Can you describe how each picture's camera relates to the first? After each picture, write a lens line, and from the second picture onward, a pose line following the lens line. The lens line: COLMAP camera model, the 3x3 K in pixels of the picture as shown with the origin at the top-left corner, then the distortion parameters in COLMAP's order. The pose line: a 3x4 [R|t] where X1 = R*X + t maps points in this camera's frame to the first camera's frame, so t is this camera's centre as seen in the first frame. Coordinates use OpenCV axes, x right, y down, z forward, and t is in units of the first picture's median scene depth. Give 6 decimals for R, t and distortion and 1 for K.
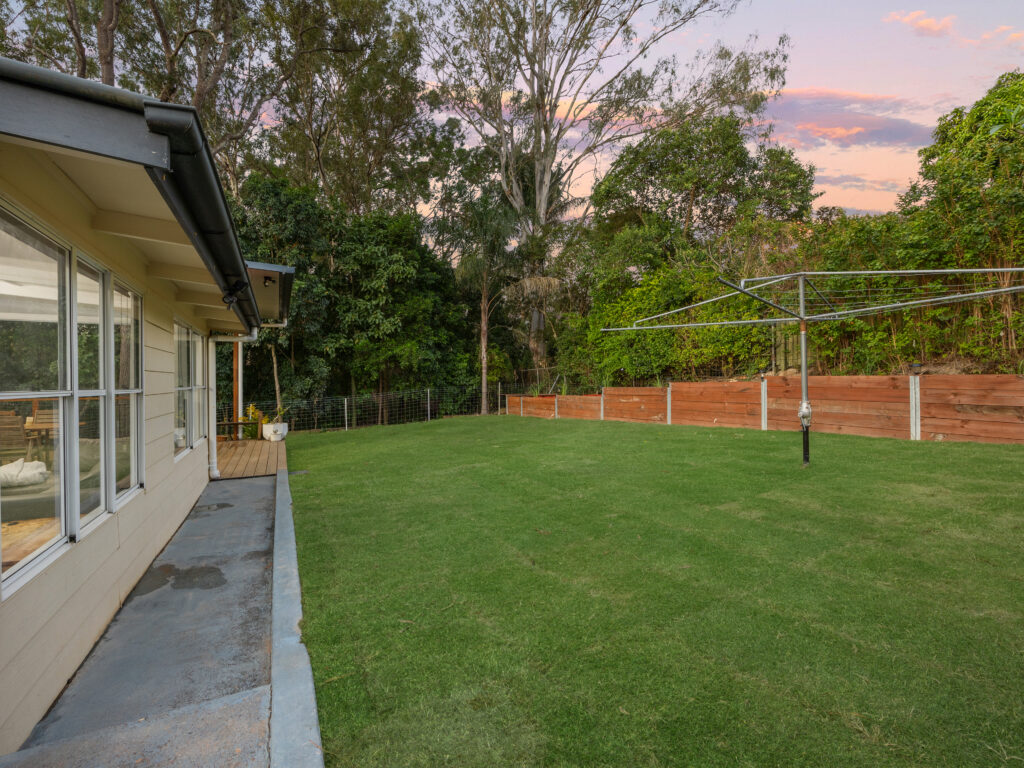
lens RADIAL K [[455.0, 0, 508.9], [0, 455.0, 384.7], [0, 0, 1]] dist [-0.003092, 0.001667]
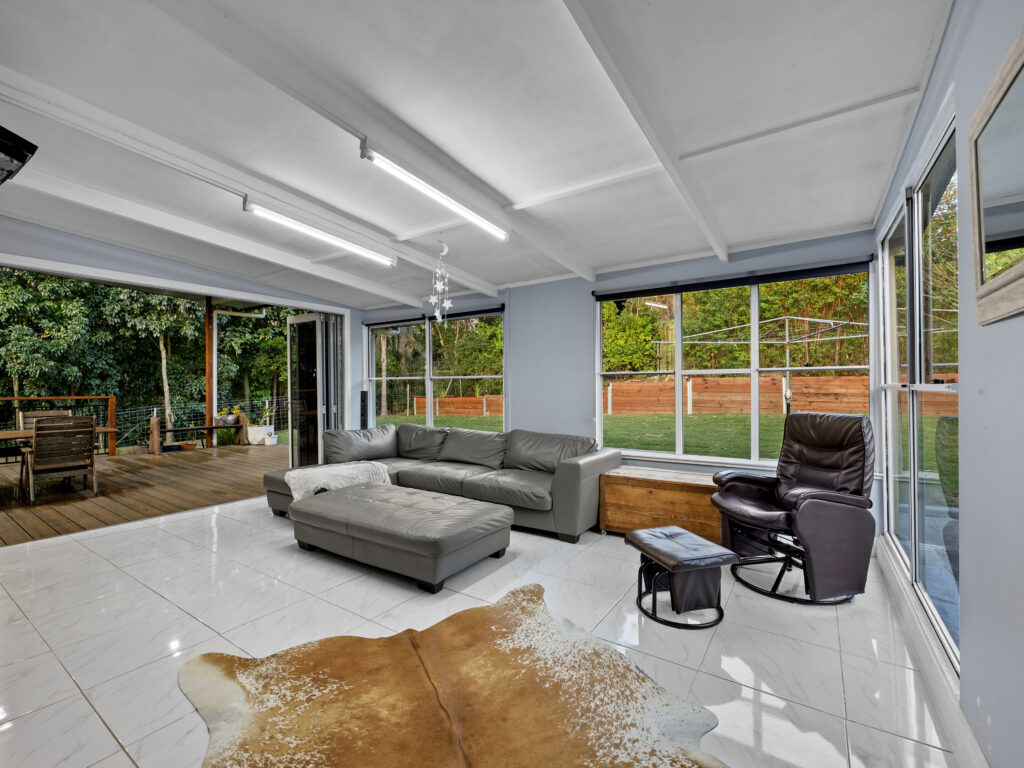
lens RADIAL K [[455.0, 0, 507.6], [0, 455.0, 380.5], [0, 0, 1]] dist [-0.003092, 0.001667]
pose [[0.876118, 0.010069, 0.481992, -0.787522], [0.001554, 0.999718, -0.023710, 0.028023], [-0.482094, 0.021522, 0.875855, -0.025375]]
